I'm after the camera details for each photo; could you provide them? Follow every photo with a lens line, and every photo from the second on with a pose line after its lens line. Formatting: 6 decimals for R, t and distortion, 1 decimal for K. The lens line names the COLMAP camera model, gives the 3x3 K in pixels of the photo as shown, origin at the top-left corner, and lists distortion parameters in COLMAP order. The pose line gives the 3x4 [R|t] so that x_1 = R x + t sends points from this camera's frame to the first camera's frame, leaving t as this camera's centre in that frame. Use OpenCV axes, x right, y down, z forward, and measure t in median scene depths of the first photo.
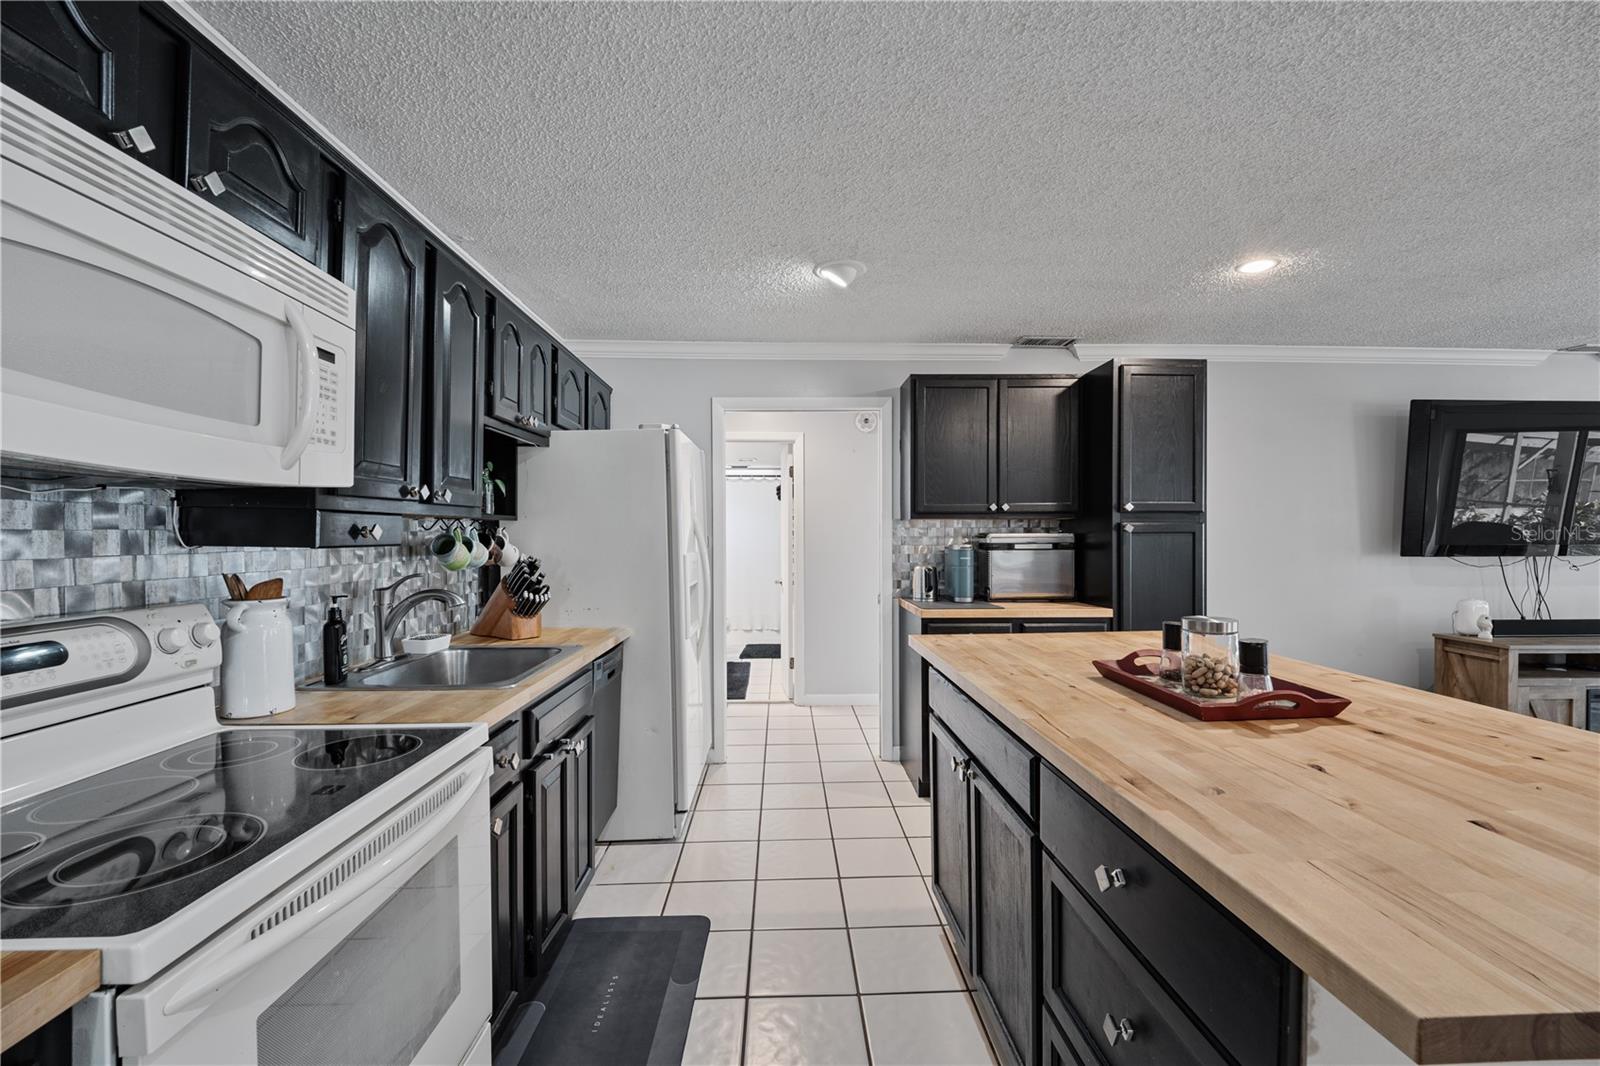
lens RADIAL K [[669.3, 0, 811.4], [0, 669.3, 532.1], [0, 0, 1]] dist [-0.008148, -0.005167]
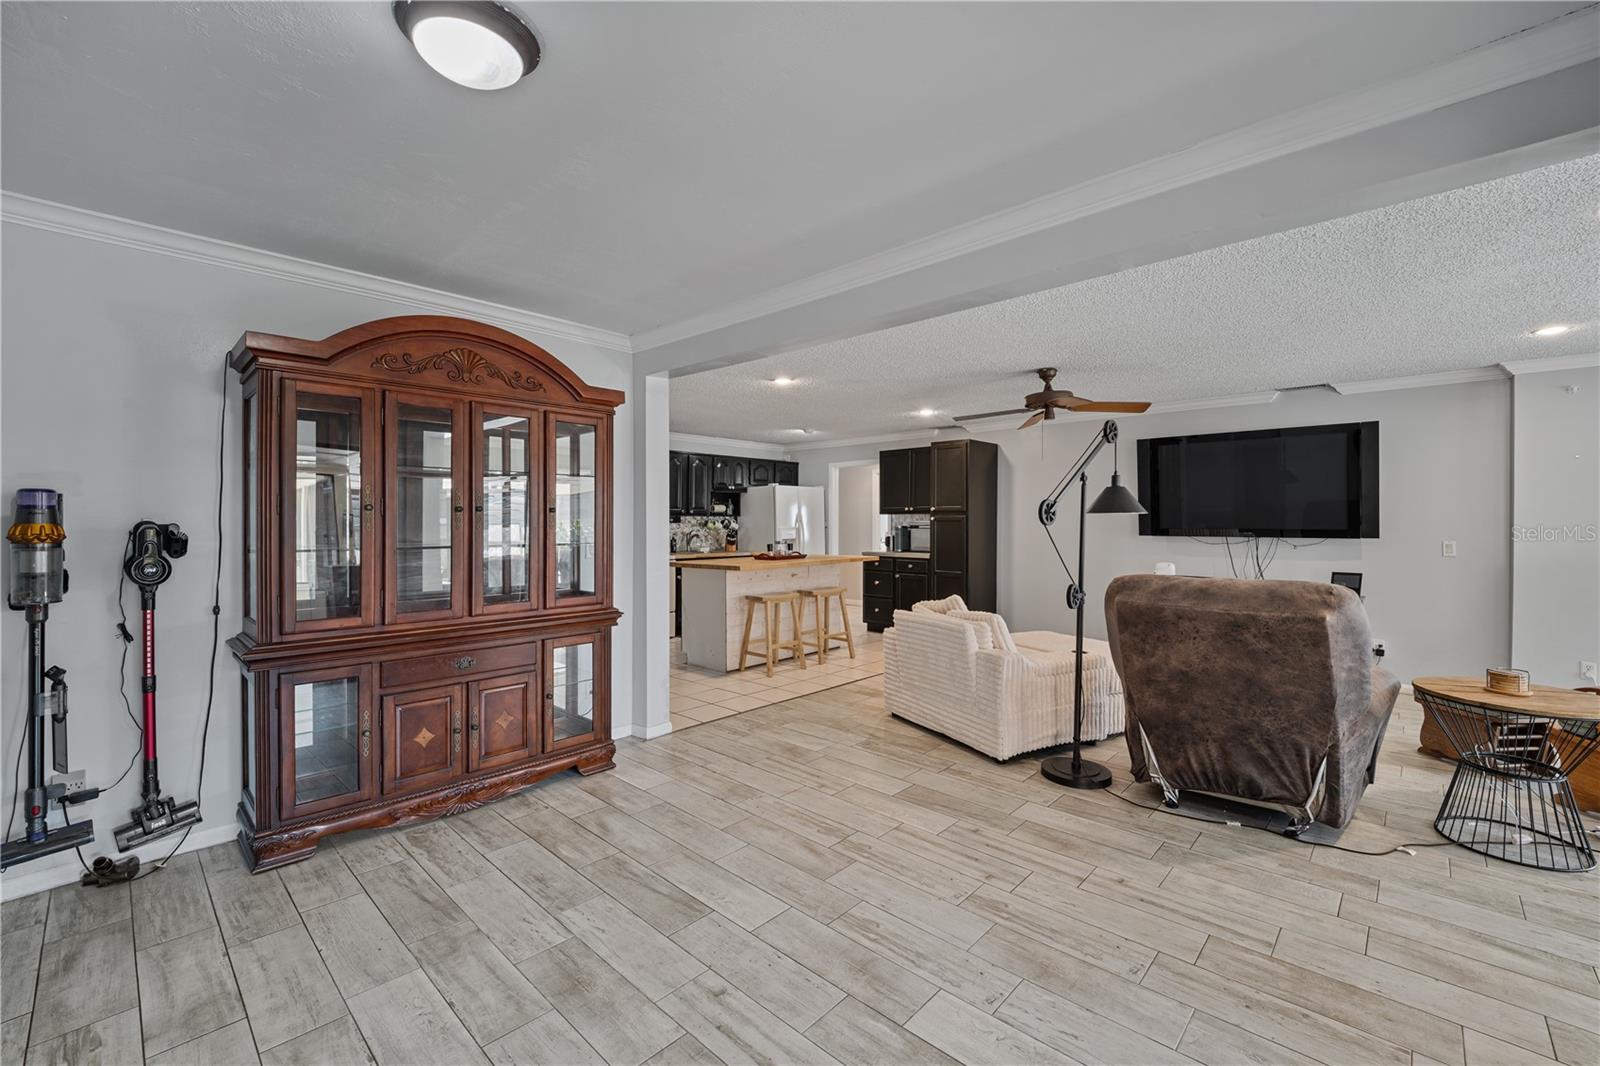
lens RADIAL K [[669.3, 0, 800.6], [0, 669.3, 520.2], [0, 0, 1]] dist [-0.008148, -0.005167]
pose [[0.687862, 0.004566, -0.725827, 2.073959], [-0.000596, 0.999983, 0.005726, -0.016181], [0.725841, -0.003506, 0.687853, -0.992331]]
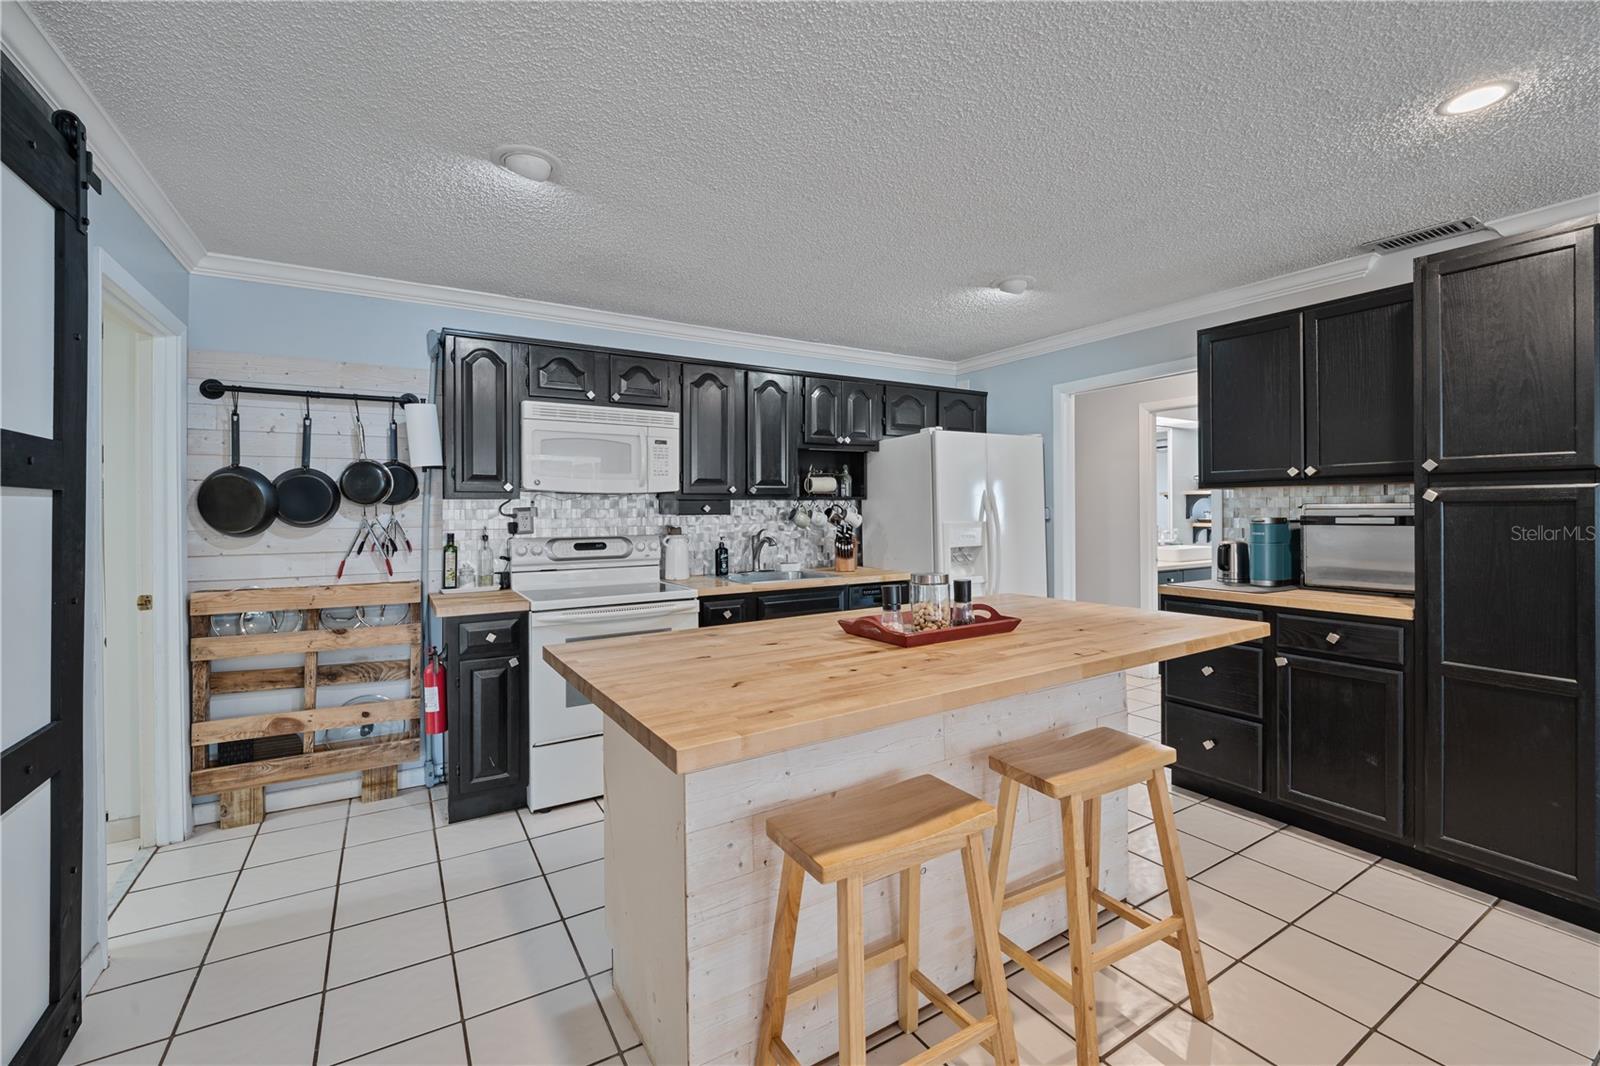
lens RADIAL K [[669.3, 0, 807.4], [0, 669.3, 510.1], [0, 0, 1]] dist [-0.008148, -0.005167]
pose [[0.474149, 0.001683, -0.880443, 0.889640], [0.012013, 0.999893, 0.008380, -0.005774], [0.880363, -0.014550, 0.474078, 0.118012]]
